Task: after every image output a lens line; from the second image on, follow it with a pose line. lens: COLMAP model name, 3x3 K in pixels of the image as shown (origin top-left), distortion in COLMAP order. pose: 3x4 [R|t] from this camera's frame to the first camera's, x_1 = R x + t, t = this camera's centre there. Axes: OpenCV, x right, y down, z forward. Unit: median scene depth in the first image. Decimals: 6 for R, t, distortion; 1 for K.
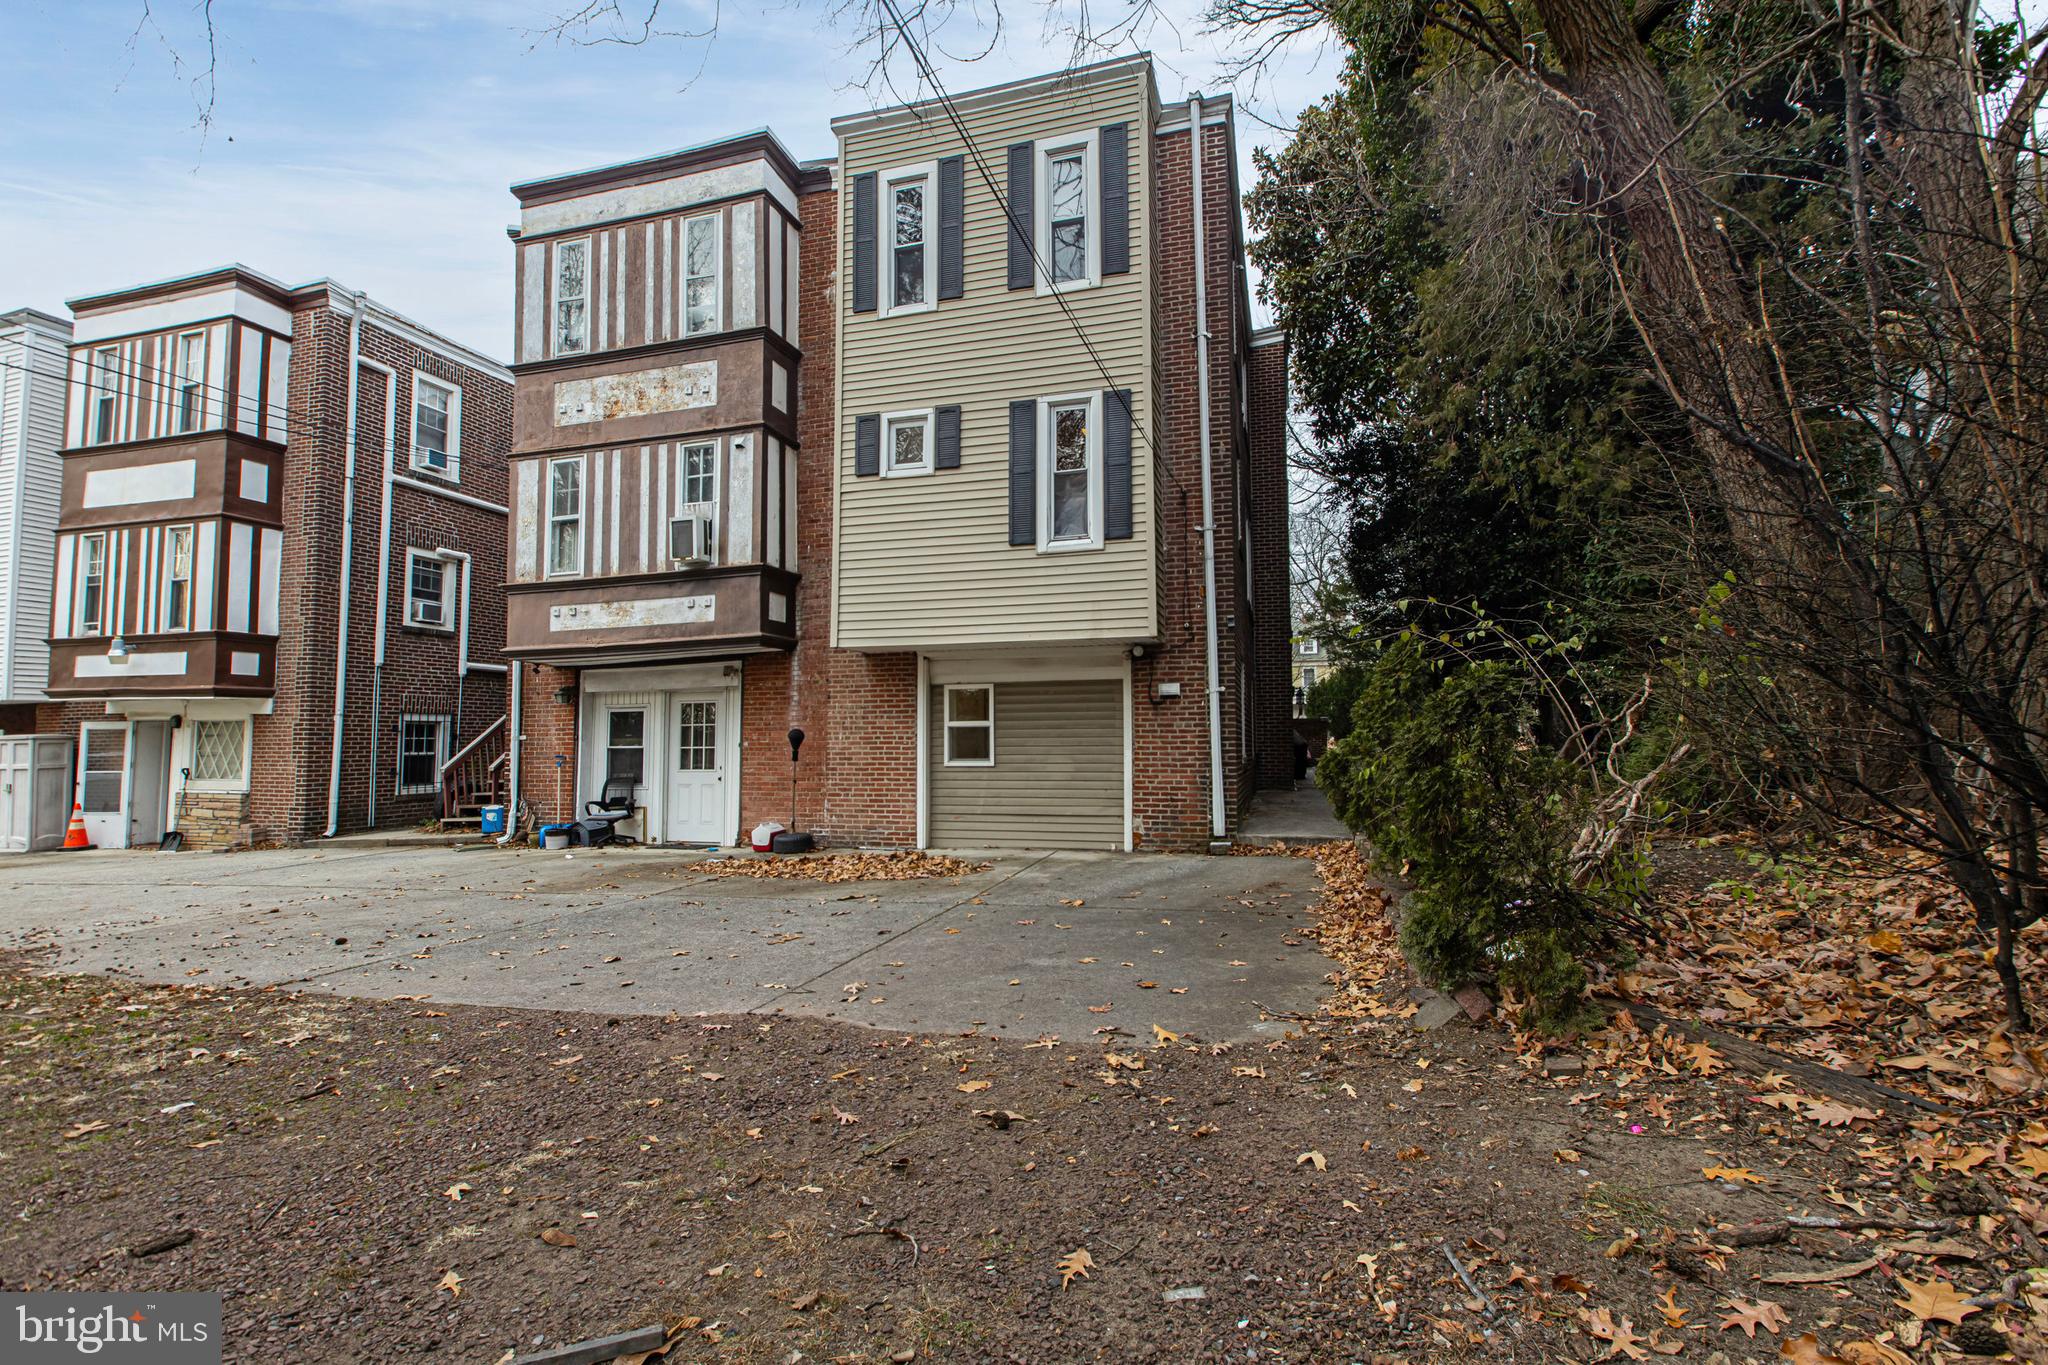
lens RADIAL K [[955.4, 0, 1018.7], [0, 955.4, 685.8], [0, 0, 1]] dist [-0.002973, 0.000892]
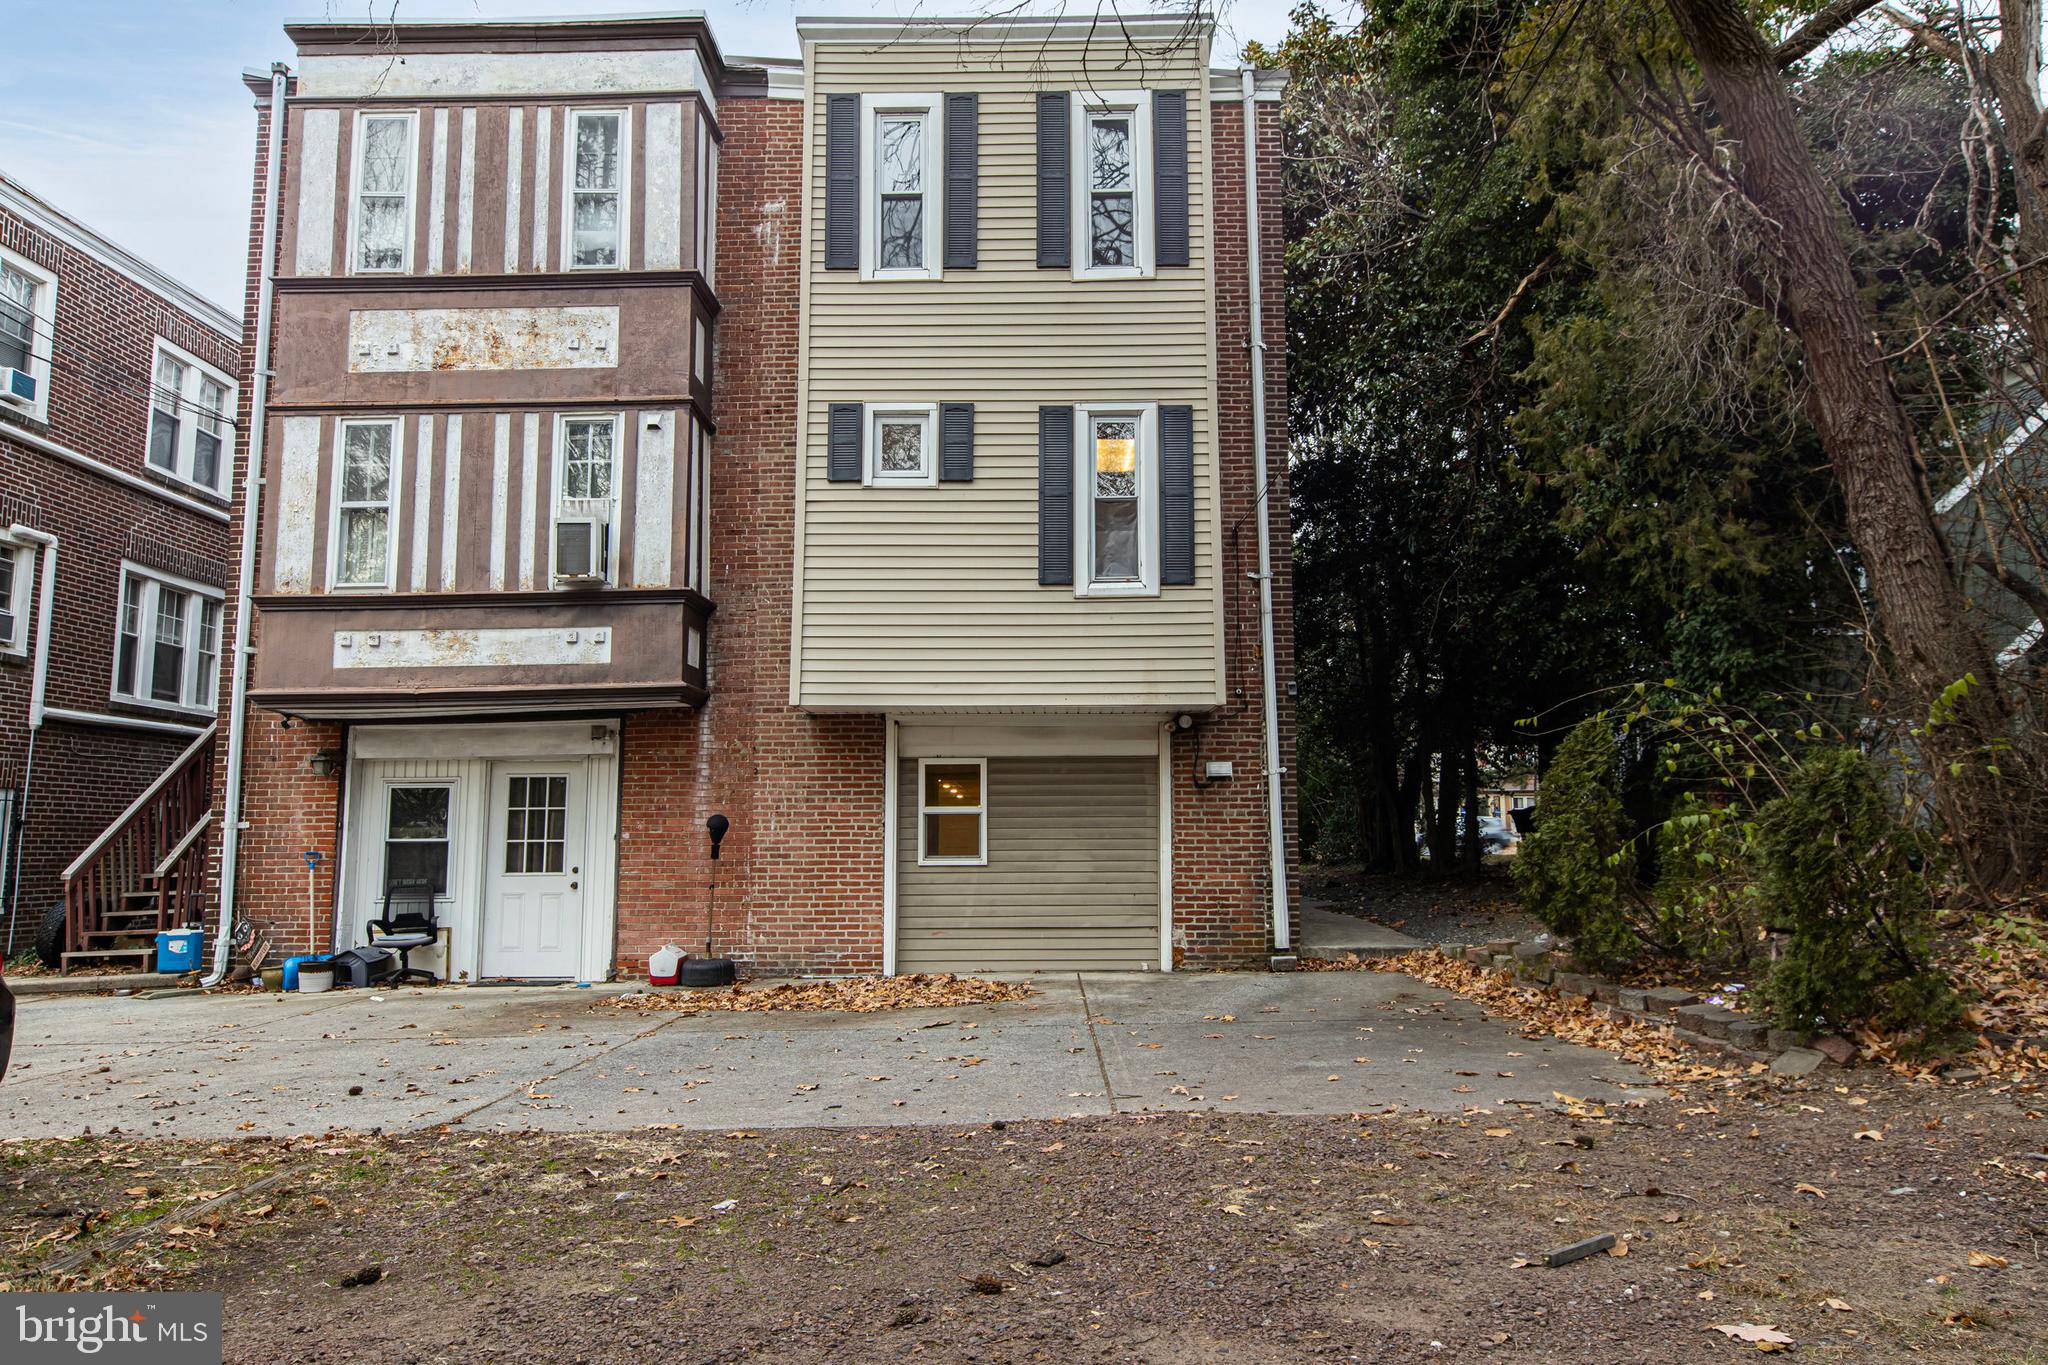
lens RADIAL K [[1458.1, 0, 1026.7], [0, 1458.1, 673.1], [0, 0, 1]] dist [-0.005323, -0.005607]
pose [[0.961290, 0.035585, 0.273230, -0.315420], [-0.018479, 0.997719, -0.064928, 0.005169], [-0.274917, 0.057365, 0.959755, -0.142702]]
